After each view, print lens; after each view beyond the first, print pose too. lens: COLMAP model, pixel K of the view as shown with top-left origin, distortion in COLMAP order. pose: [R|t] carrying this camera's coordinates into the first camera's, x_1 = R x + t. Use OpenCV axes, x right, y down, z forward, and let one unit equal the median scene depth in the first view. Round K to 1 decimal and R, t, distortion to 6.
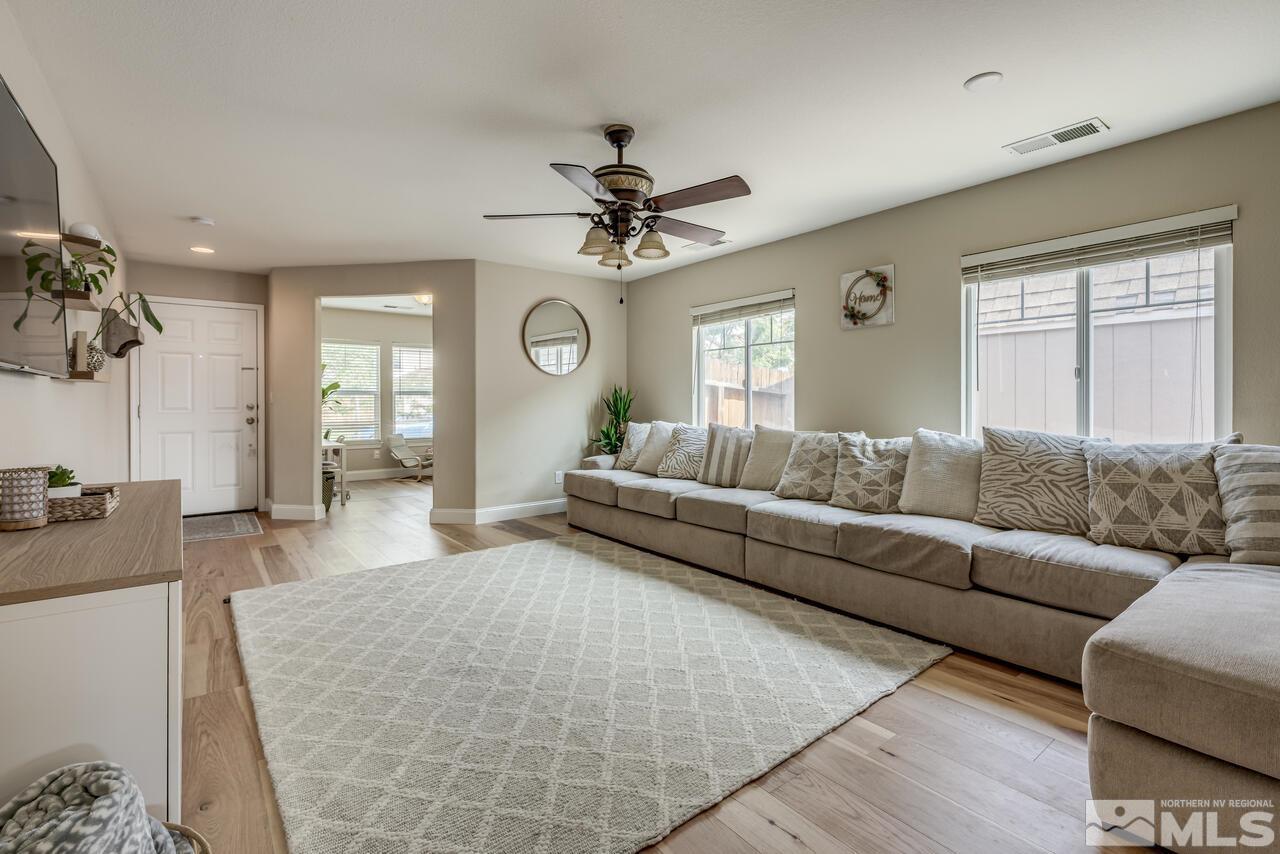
lens RADIAL K [[586.7, 0, 639.7], [0, 586.7, 402.0], [0, 0, 1]] dist [-0.002280, -0.000102]
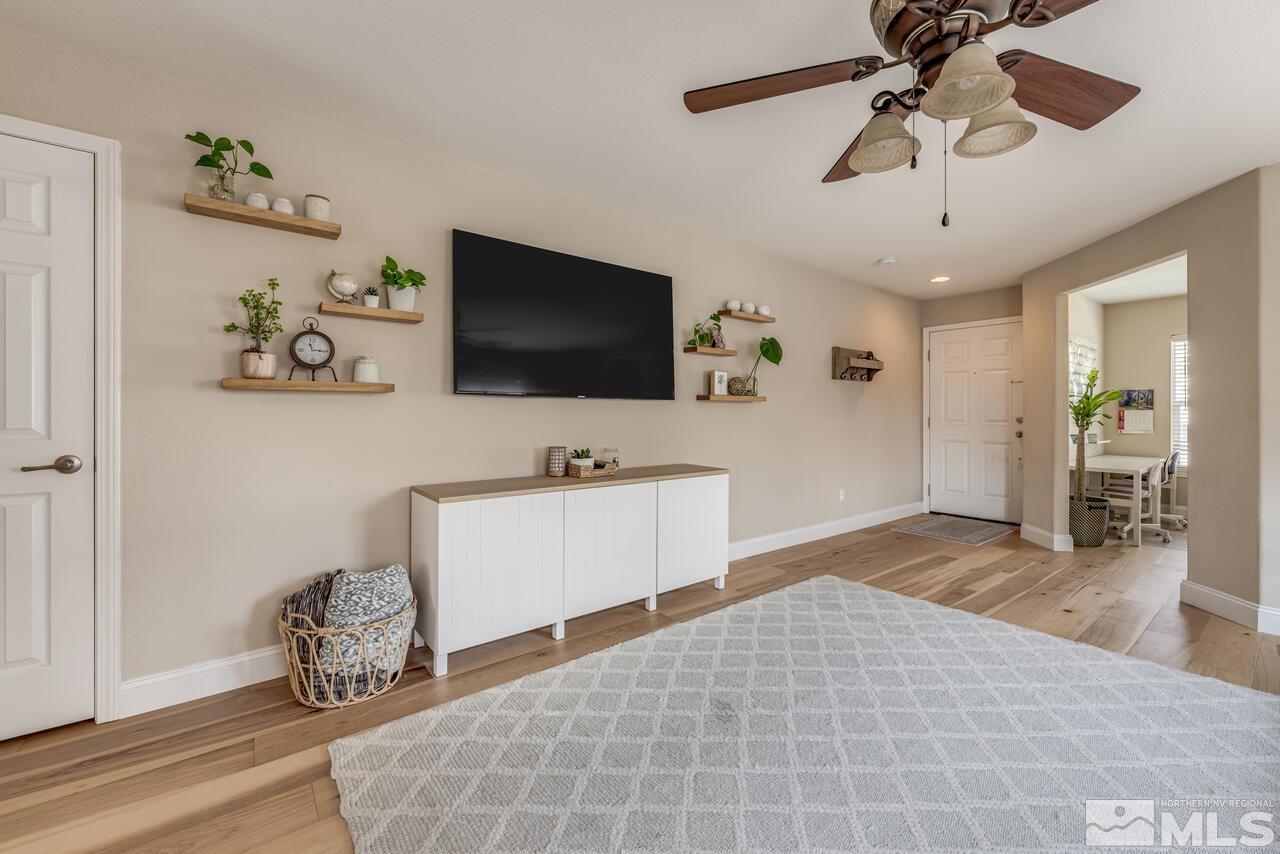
lens RADIAL K [[517.4, 0, 639.4], [0, 517.4, 413.4], [0, 0, 1]] dist [-0.001524, -0.000176]
pose [[0.001923, 0.007410, -0.999971, 0.383879], [-0.007521, 0.999944, 0.007395, -0.008560], [0.999970, 0.007507, 0.001979, 0.660684]]
